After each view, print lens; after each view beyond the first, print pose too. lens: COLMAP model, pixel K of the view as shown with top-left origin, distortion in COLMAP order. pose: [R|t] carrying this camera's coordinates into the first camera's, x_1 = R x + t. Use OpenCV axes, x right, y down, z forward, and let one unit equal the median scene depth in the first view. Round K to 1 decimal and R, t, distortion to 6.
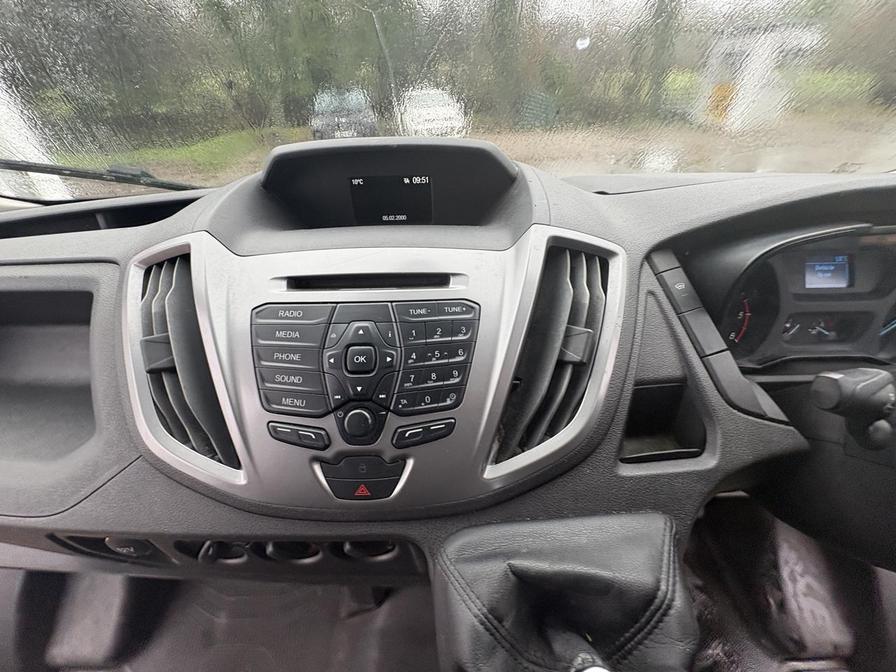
lens RADIAL K [[355.2, 0, 449.9], [0, 355.2, 336.4], [0, 0, 1]] dist [0.000036, 0.000123]
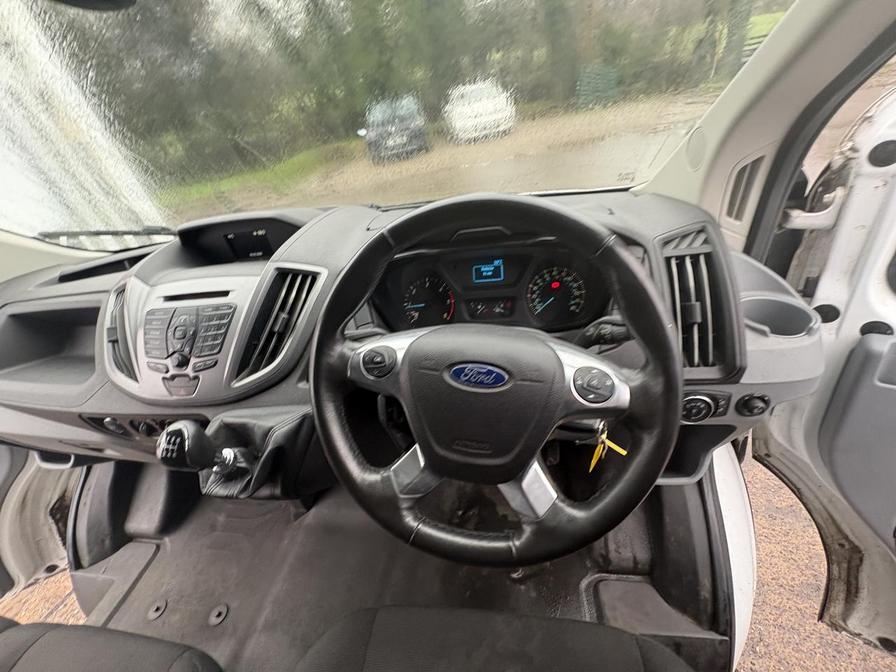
lens RADIAL K [[355.2, 0, 449.9], [0, 355.2, 336.4], [0, 0, 1]] dist [0.000036, 0.000123]
pose [[0.981702, -0.030685, -0.187934, 1.494512], [0.033733, 0.999346, 0.013042, 0.095271], [0.187411, -0.019143, 0.982095, -0.705893]]
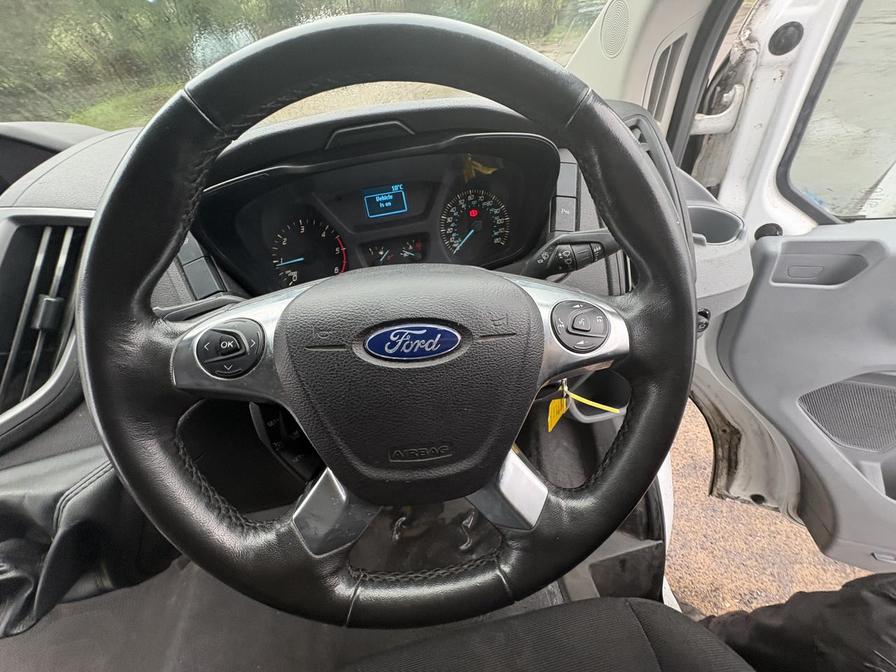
lens RADIAL K [[355.2, 0, 449.9], [0, 355.2, 336.4], [0, 0, 1]] dist [0.000036, 0.000123]
pose [[0.979689, -0.182298, 0.083526, 1.378831], [0.169152, 0.975015, 0.143992, 0.140861], [-0.107689, -0.126939, 0.986047, -0.260429]]
